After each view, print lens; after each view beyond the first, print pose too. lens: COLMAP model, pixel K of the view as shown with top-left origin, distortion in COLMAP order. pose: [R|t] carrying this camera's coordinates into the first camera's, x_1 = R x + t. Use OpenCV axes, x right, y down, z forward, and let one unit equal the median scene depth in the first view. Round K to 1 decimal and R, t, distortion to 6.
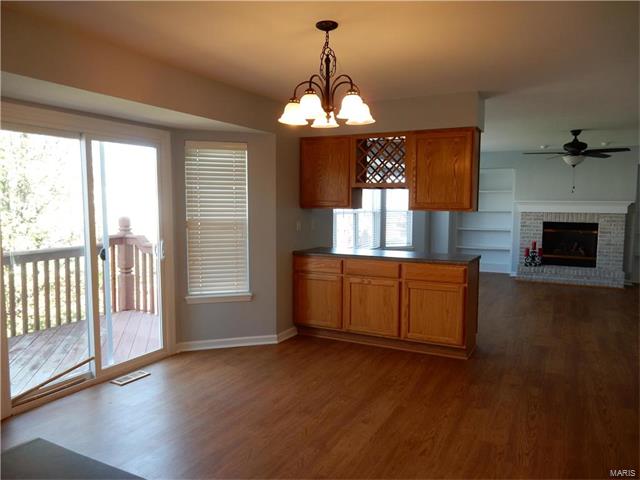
lens RADIAL K [[473.7, 0, 320.0], [0, 473.7, 240.0], [0, 0, 1]] dist [-0.005548, -0.002706]
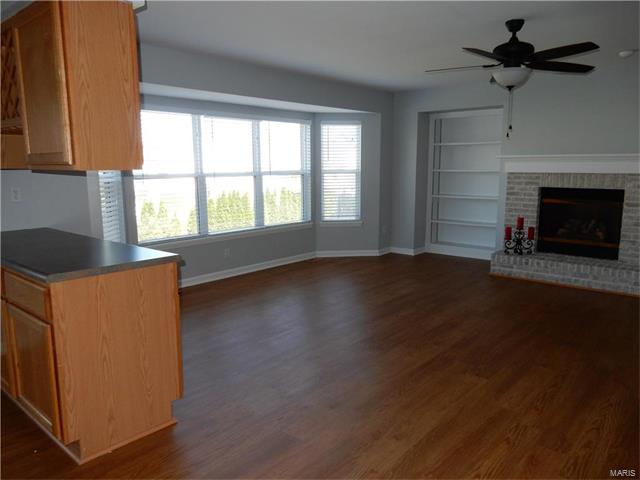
lens RADIAL K [[473.7, 0, 320.0], [0, 473.7, 240.0], [0, 0, 1]] dist [-0.005548, -0.002706]
pose [[0.970864, 0.030245, -0.237713, 0.339887], [-0.012183, 0.996950, 0.077085, -0.012533], [0.239320, -0.071943, 0.968272, 0.290462]]
